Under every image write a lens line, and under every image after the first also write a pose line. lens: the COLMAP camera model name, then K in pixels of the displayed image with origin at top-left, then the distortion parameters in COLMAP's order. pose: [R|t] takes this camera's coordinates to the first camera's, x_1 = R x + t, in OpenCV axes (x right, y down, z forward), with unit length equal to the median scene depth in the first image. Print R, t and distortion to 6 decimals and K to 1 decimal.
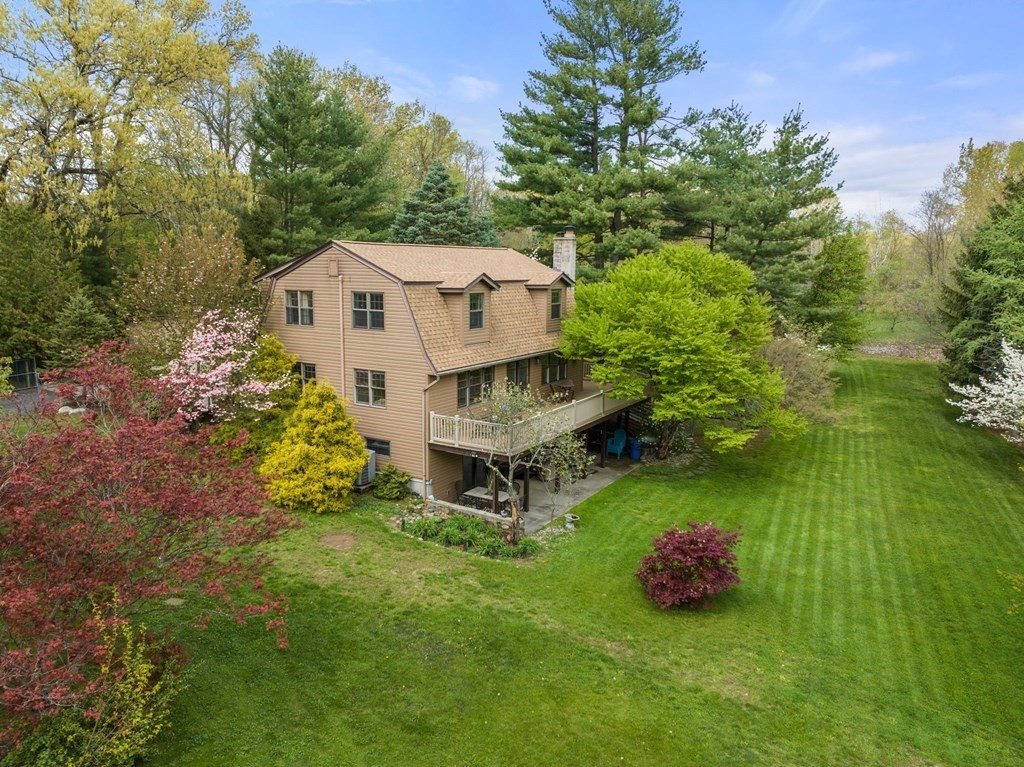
lens RADIAL K [[736.2, 0, 513.2], [0, 736.2, 380.6], [0, 0, 1]] dist [-0.037086, 0.004212]
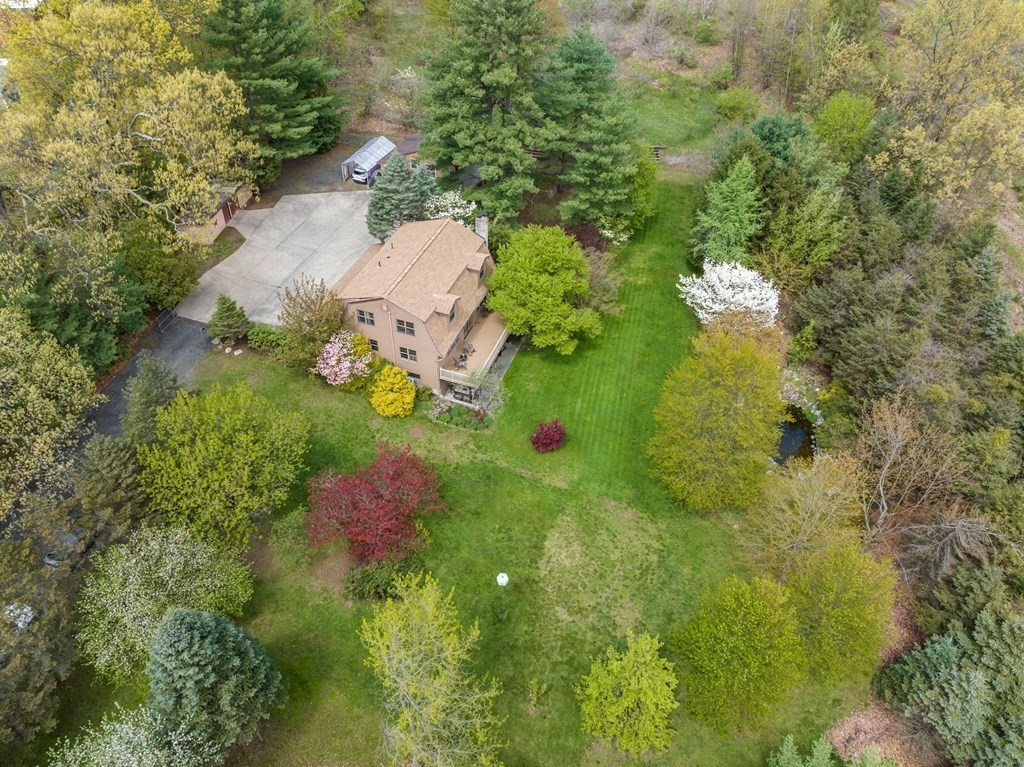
lens RADIAL K [[736.2, 0, 511.0], [0, 736.2, 384.5], [0, 0, 1]] dist [-0.037086, 0.004212]
pose [[0.981819, -0.125178, 0.142693, -0.245182], [0.023358, 0.825700, 0.563626, -1.303594], [-0.188375, -0.550045, 0.813612, -1.028482]]
